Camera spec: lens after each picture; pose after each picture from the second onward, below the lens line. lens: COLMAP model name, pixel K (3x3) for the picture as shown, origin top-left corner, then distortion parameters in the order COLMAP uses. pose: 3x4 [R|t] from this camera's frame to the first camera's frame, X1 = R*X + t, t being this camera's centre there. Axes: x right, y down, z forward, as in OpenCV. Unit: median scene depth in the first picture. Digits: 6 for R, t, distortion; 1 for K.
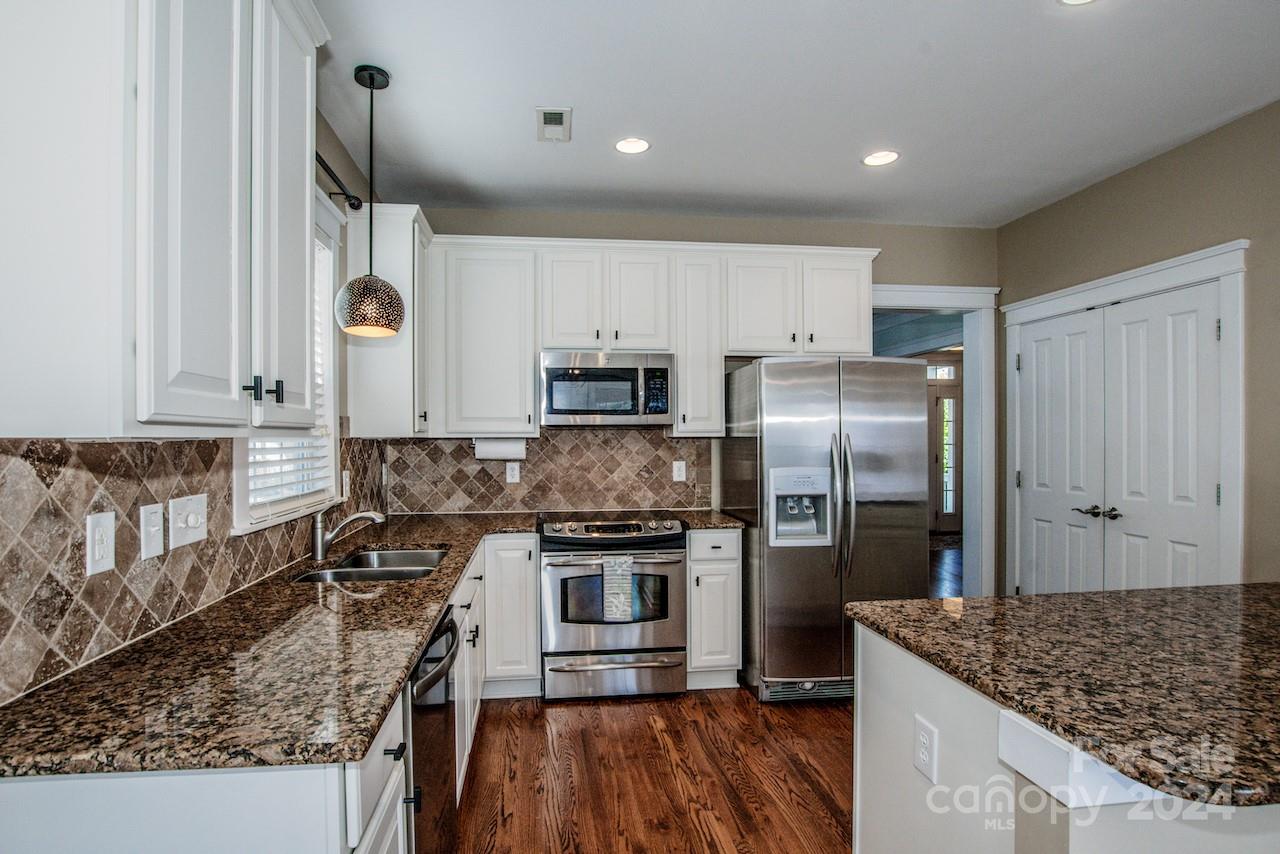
lens RADIAL K [[659.0, 0, 587.5], [0, 659.0, 437.5], [0, 0, 1]] dist [-0.000742, 0.000065]
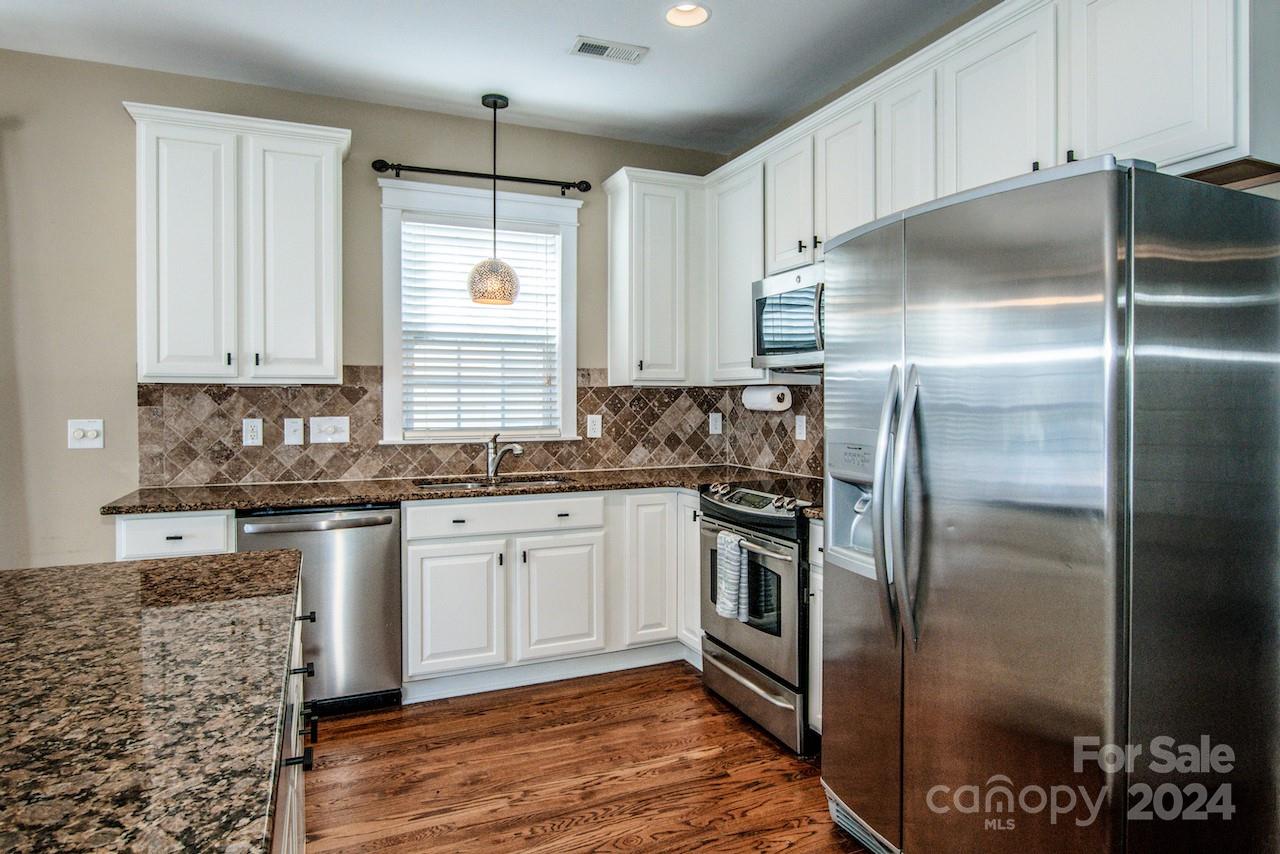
lens RADIAL K [[754.6, 0, 672.1], [0, 754.6, 407.2], [0, 0, 1]] dist [-0.004763, -0.000217]
pose [[0.303730, 0.011832, -0.952685, 1.809108], [-0.001148, 0.999927, 0.012053, 0.038737], [0.952757, -0.002567, 0.303721, 1.361650]]
